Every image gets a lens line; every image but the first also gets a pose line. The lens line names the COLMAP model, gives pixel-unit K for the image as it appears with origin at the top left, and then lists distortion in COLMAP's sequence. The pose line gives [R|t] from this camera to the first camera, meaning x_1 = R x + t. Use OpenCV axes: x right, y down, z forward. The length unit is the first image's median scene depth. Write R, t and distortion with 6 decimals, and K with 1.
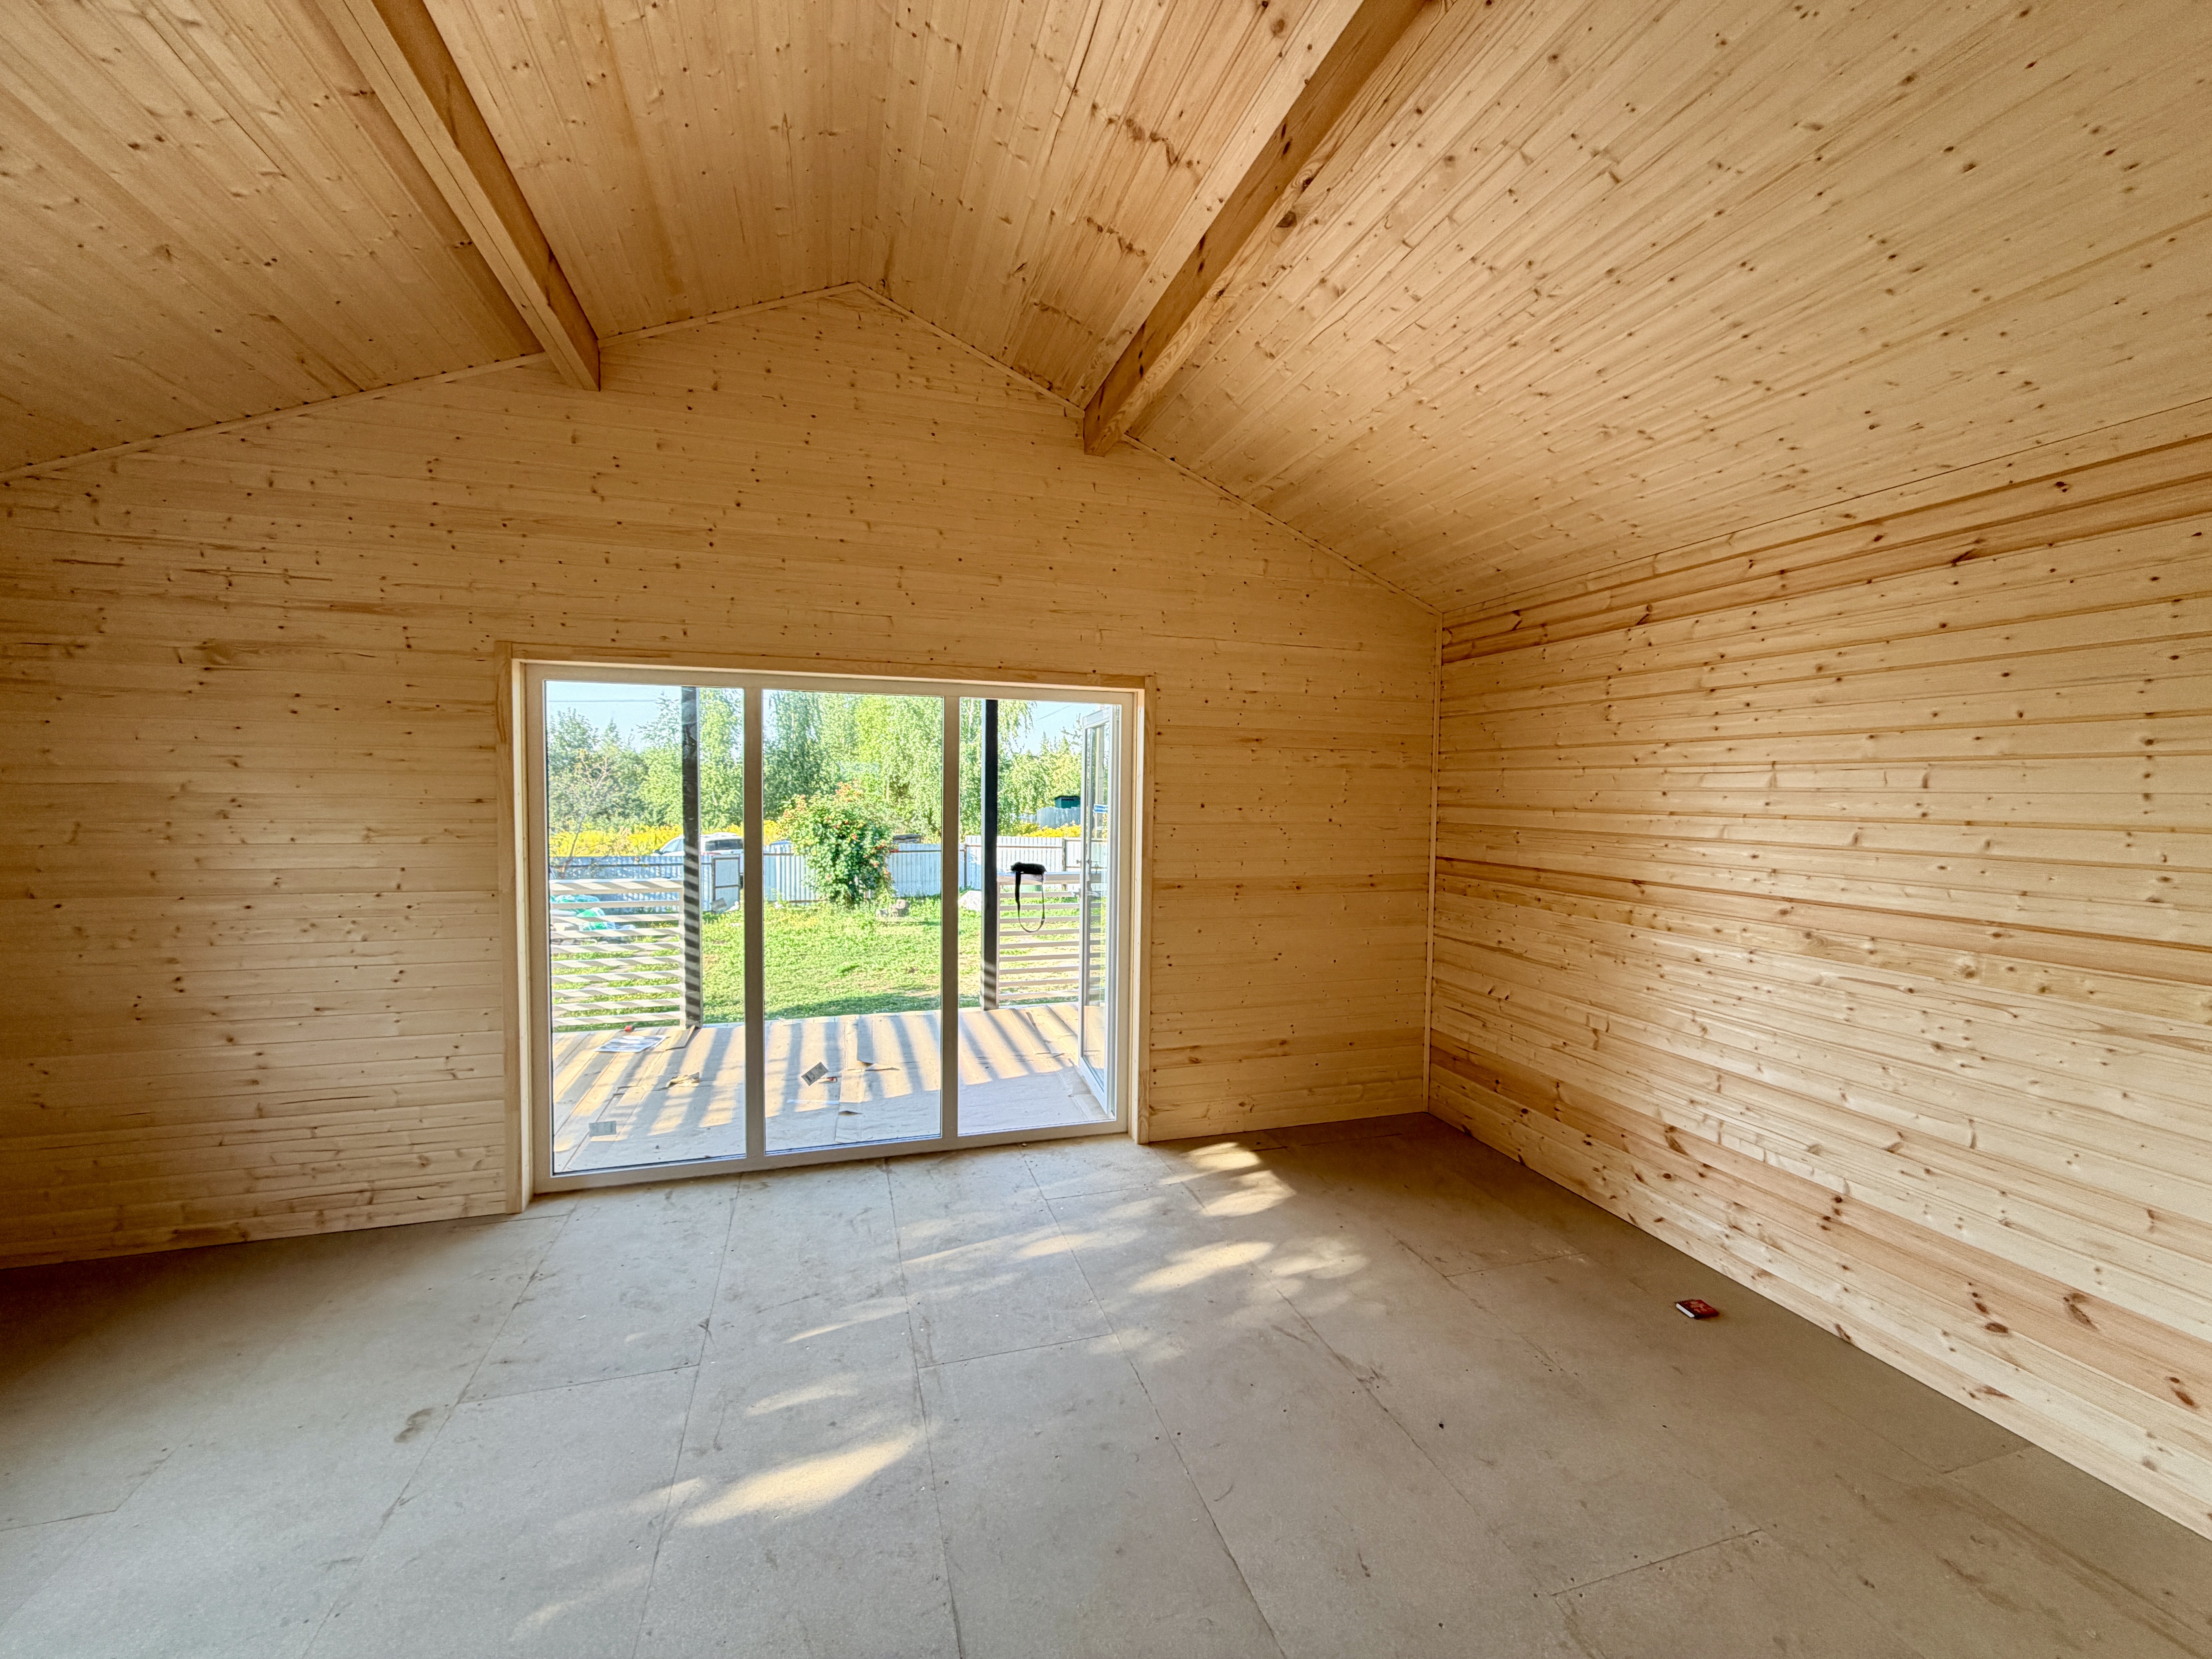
lens RADIAL K [[878.8, 0, 1100.1], [0, 878.8, 829.0], [0, 0, 1]] dist [-0.000536, -0.000011]
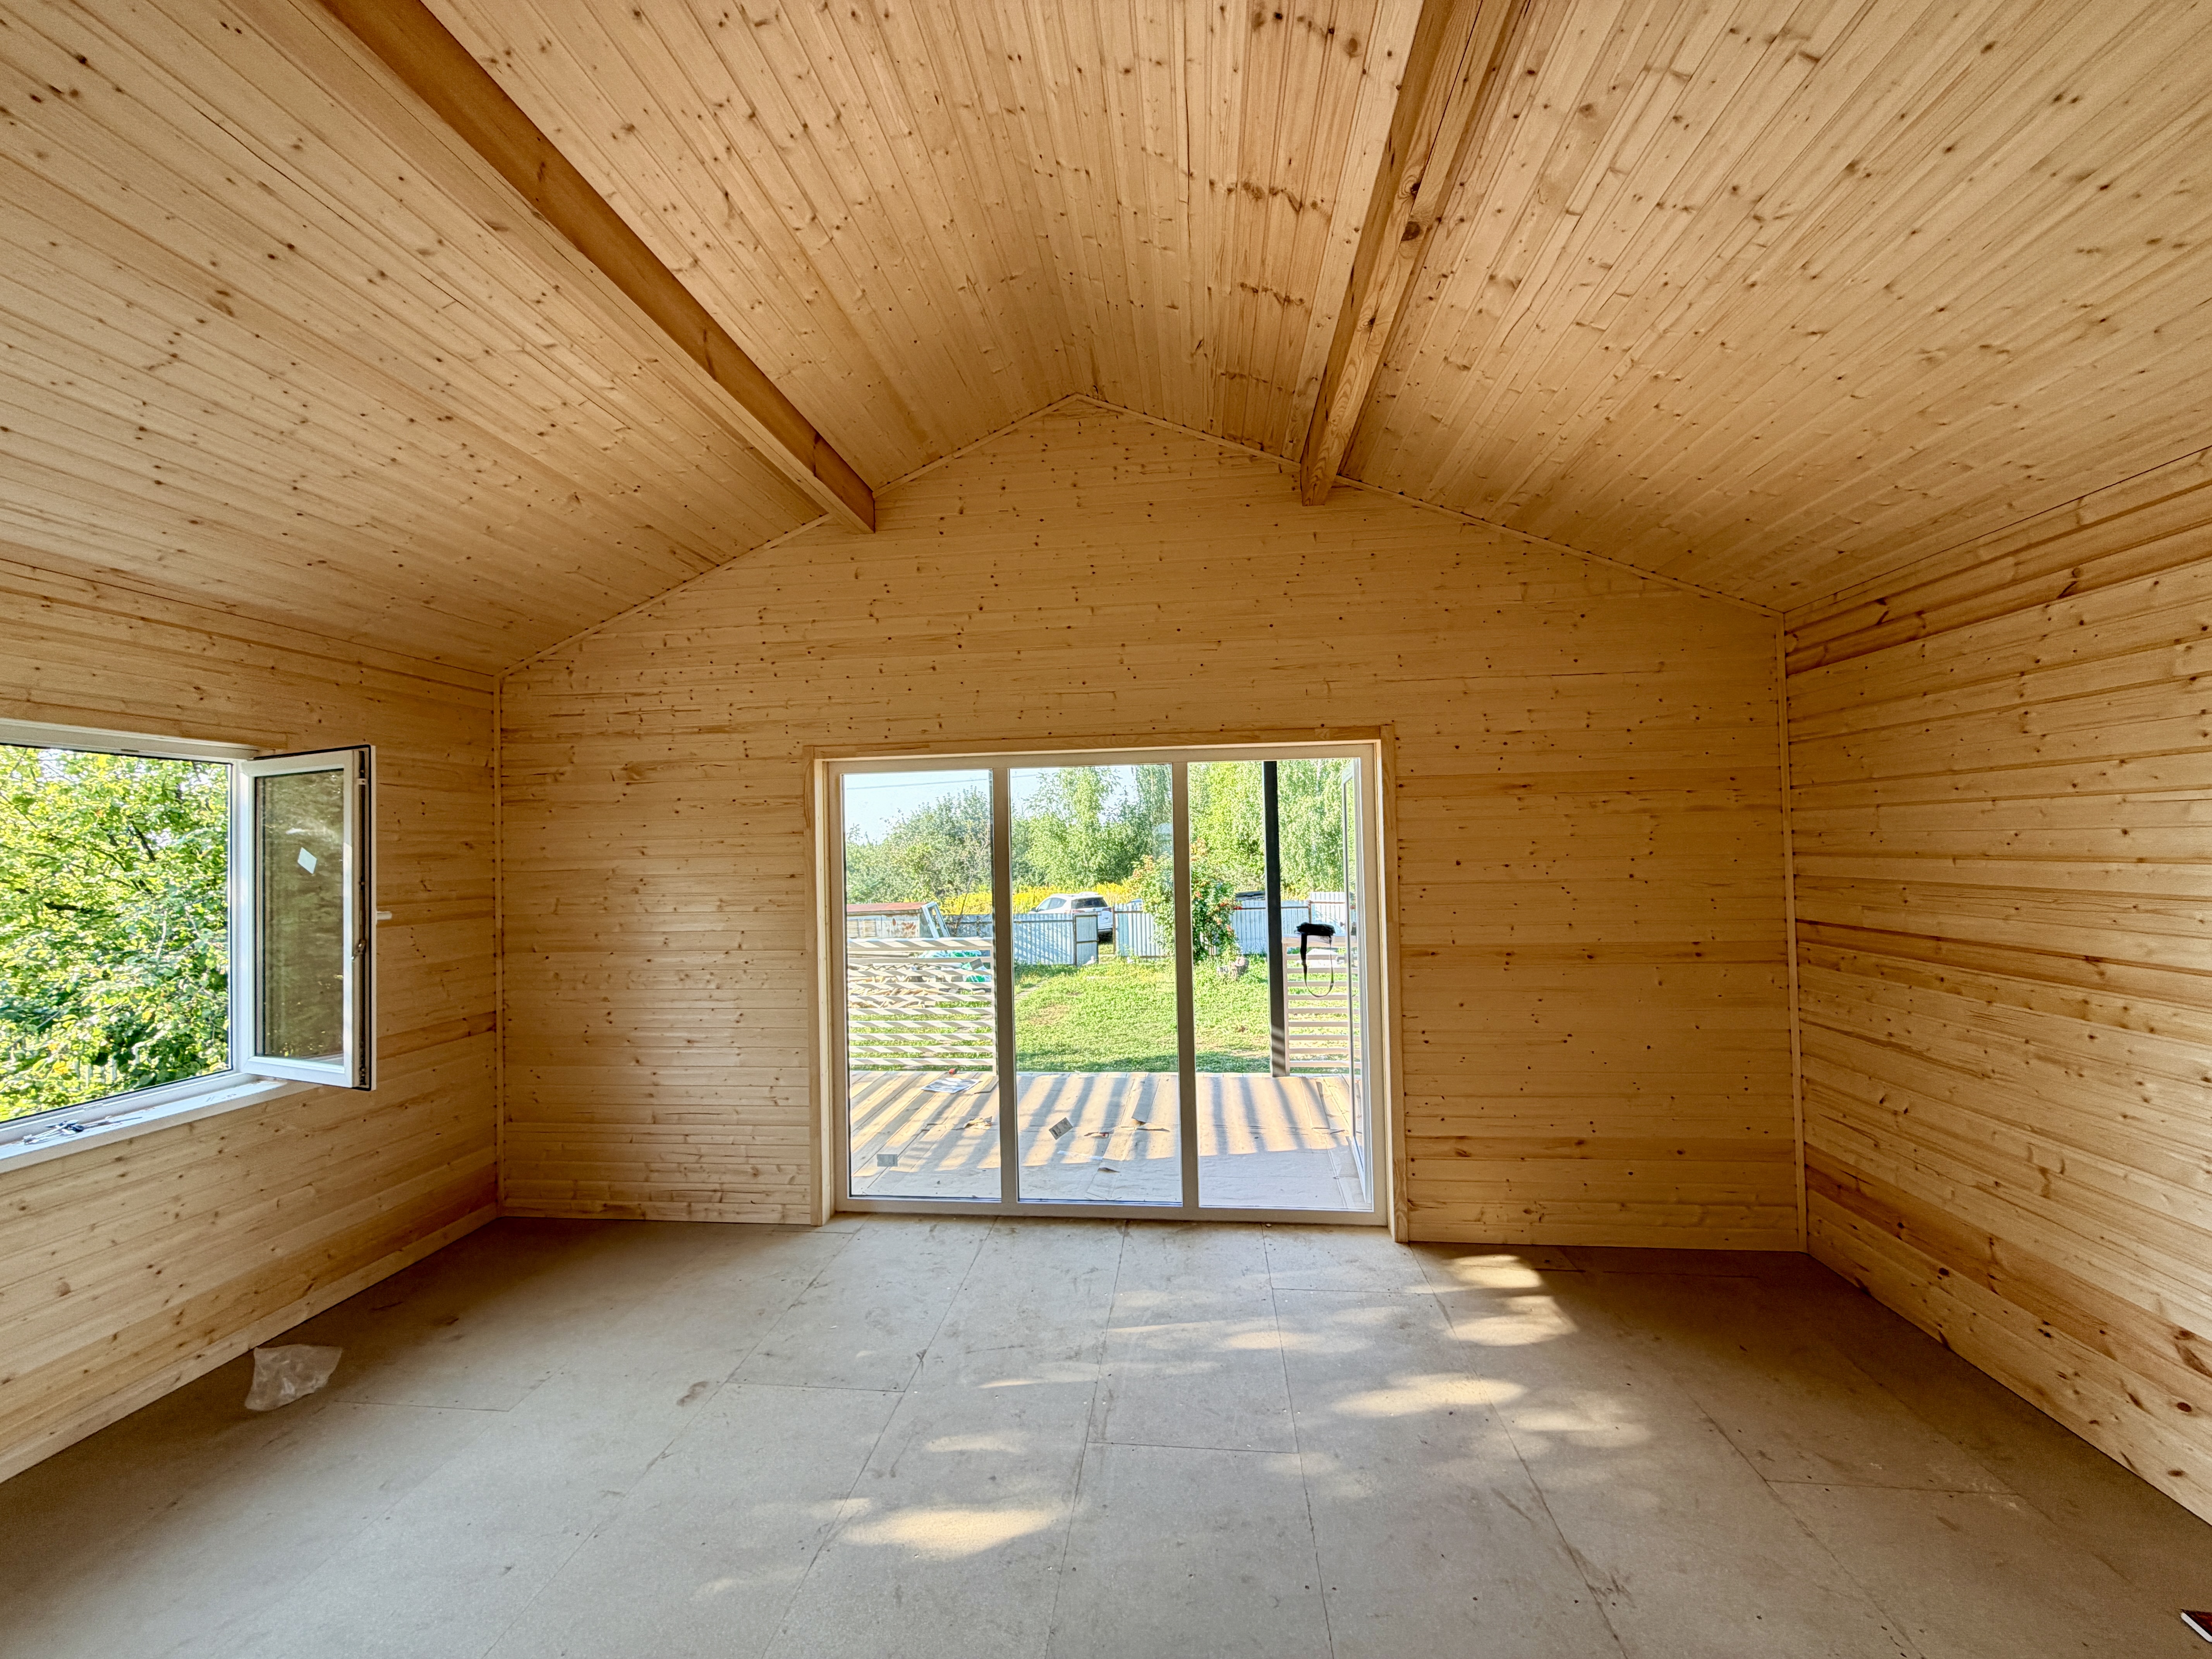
lens RADIAL K [[878.8, 0, 1100.1], [0, 878.8, 829.0], [0, 0, 1]] dist [-0.000536, -0.000011]
pose [[0.917467, -0.041108, -0.395682, 0.167229], [0.016094, 0.997668, -0.066330, -0.009108], [0.397486, 0.054488, 0.915989, 0.041603]]
